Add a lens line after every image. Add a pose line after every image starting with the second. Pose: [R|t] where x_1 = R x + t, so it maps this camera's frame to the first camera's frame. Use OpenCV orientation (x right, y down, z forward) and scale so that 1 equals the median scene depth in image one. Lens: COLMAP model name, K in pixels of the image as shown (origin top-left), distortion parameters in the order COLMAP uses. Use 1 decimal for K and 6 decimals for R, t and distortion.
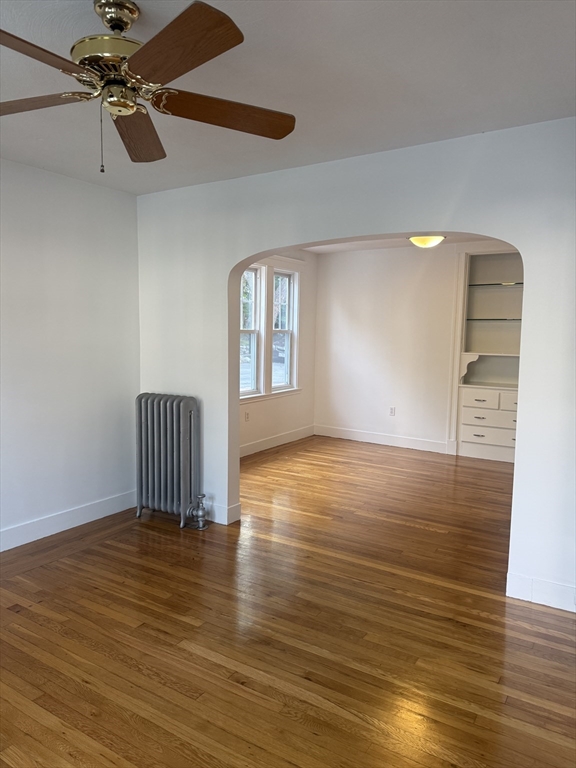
lens RADIAL K [[548.7, 0, 288.5], [0, 548.7, 379.2], [0, 0, 1]] dist [0.030181, -0.027414]
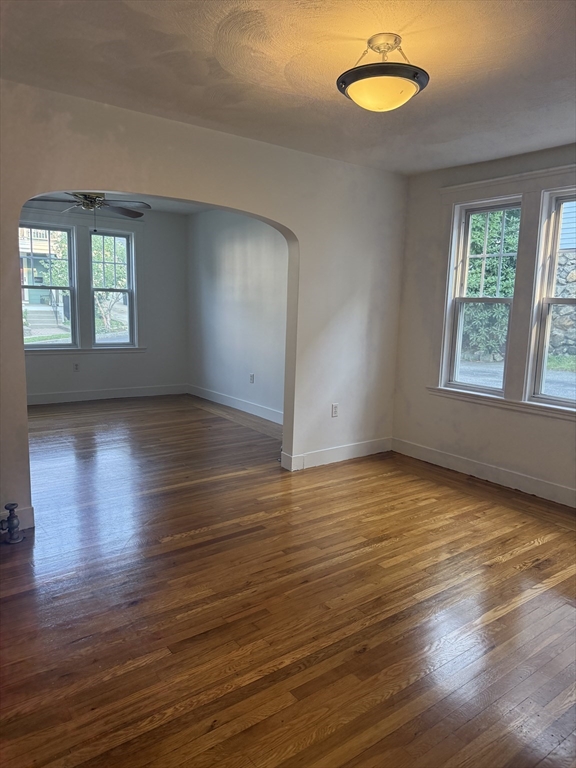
lens RADIAL K [[548.7, 0, 287.6], [0, 548.7, 383.9], [0, 0, 1]] dist [0.030181, -0.027414]
pose [[-0.356355, 0.132888, -0.924852, 0.903692], [-0.118787, 0.975359, 0.185915, -0.114779], [0.926769, 0.176112, -0.331789, 1.344618]]
